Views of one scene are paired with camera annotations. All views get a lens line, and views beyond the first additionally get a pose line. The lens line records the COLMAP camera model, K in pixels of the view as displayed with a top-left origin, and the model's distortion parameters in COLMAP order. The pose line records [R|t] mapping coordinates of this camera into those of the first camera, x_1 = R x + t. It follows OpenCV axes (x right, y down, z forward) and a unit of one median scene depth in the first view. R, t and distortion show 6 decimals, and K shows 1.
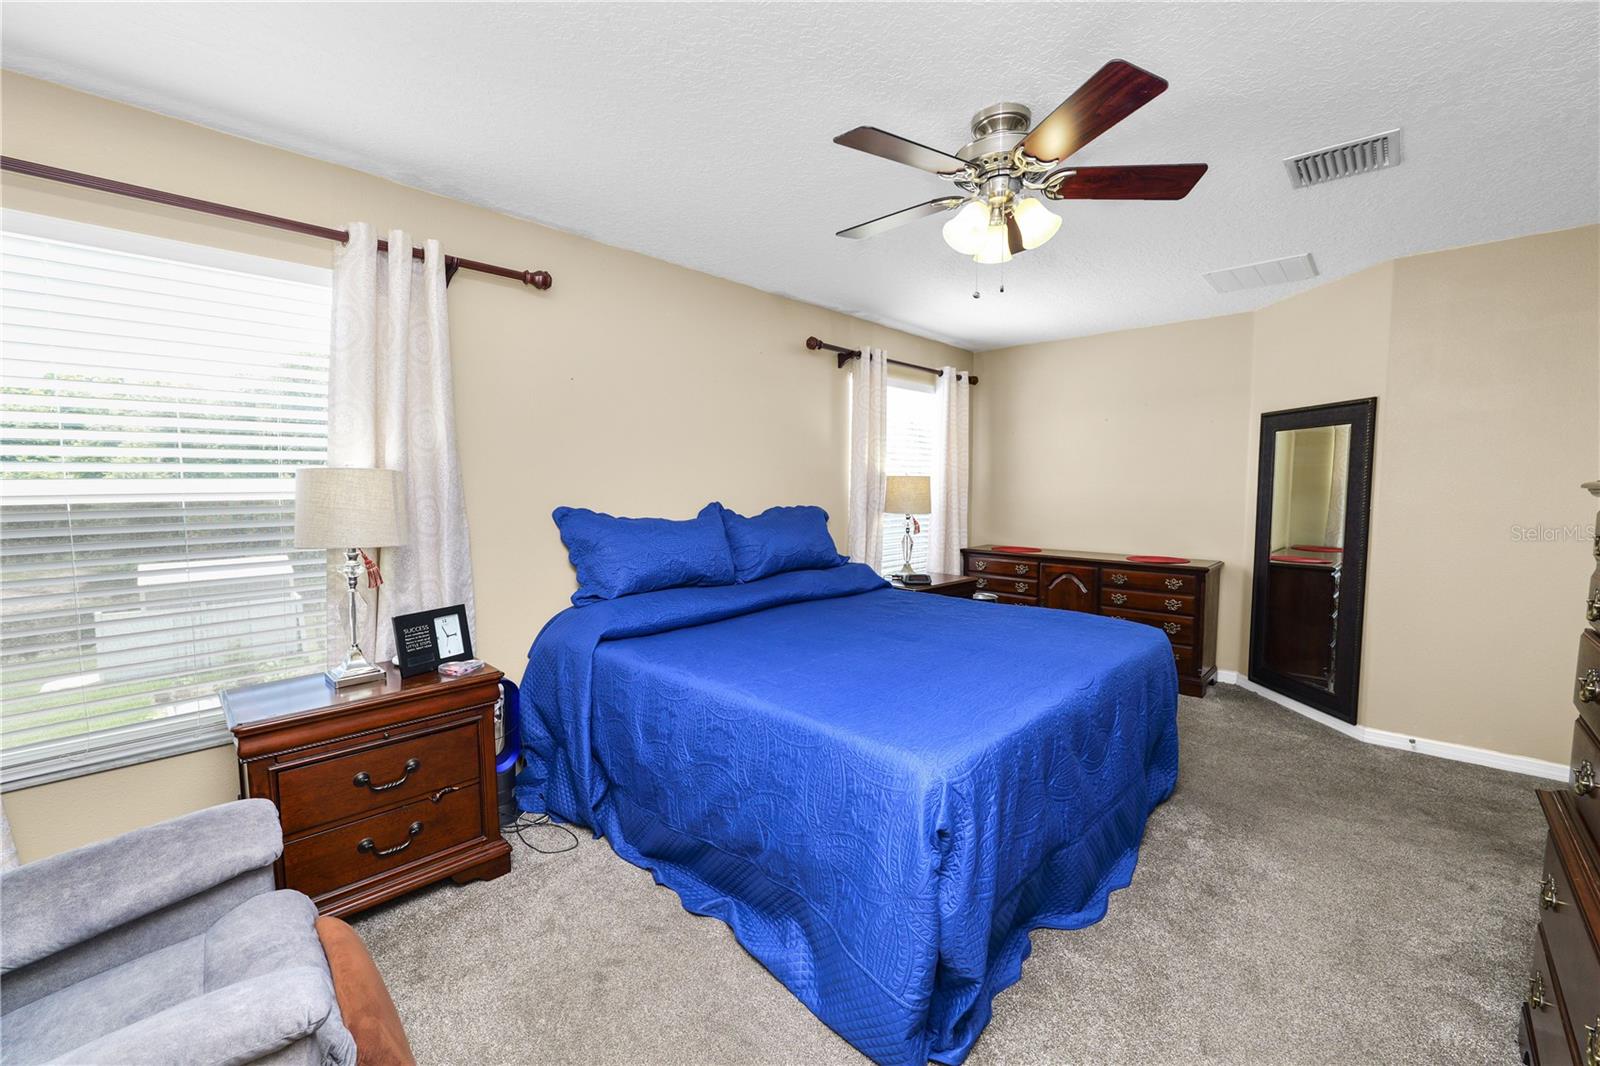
lens RADIAL K [[649.7, 0, 801.0], [0, 649.7, 530.0], [0, 0, 1]] dist [-0.014150, 0.000746]
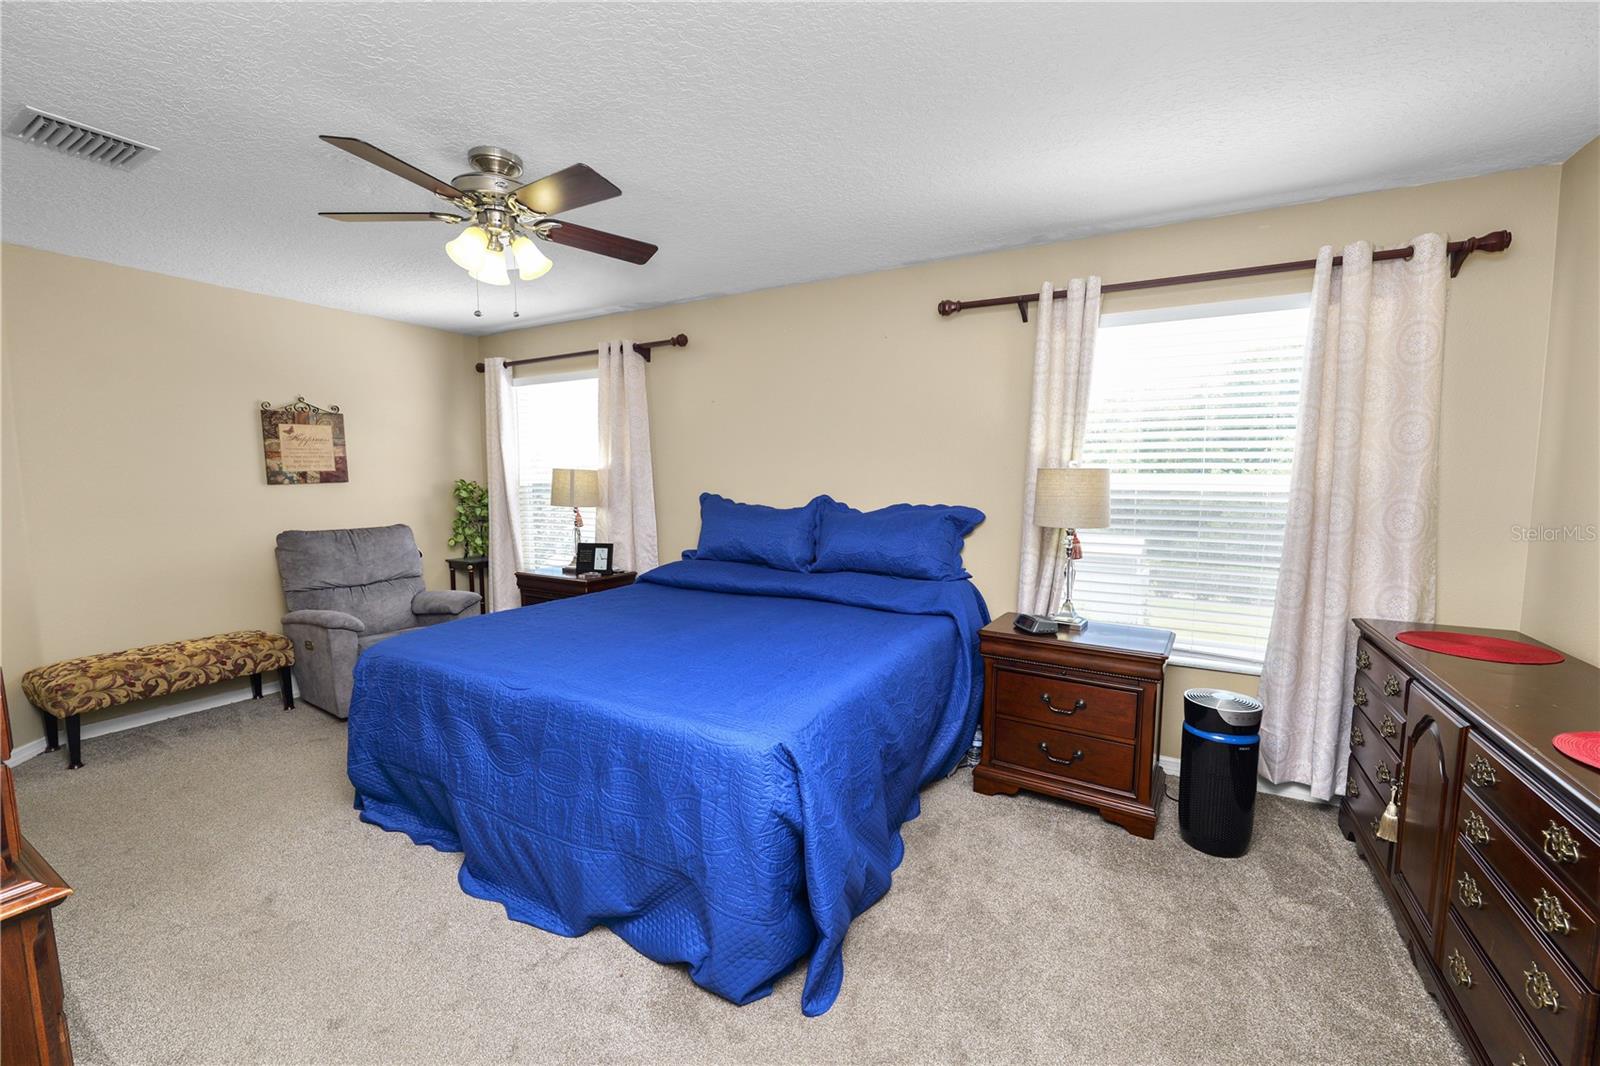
lens RADIAL K [[649.8, 0, 797.9], [0, 649.8, 539.3], [0, 0, 1]] dist [-0.013381, 0.004731]
pose [[0.253797, 0.094509, -0.962629, 1.003204], [-0.073077, 0.994244, 0.078346, -0.056427], [0.964493, 0.050462, 0.259243, 0.775777]]
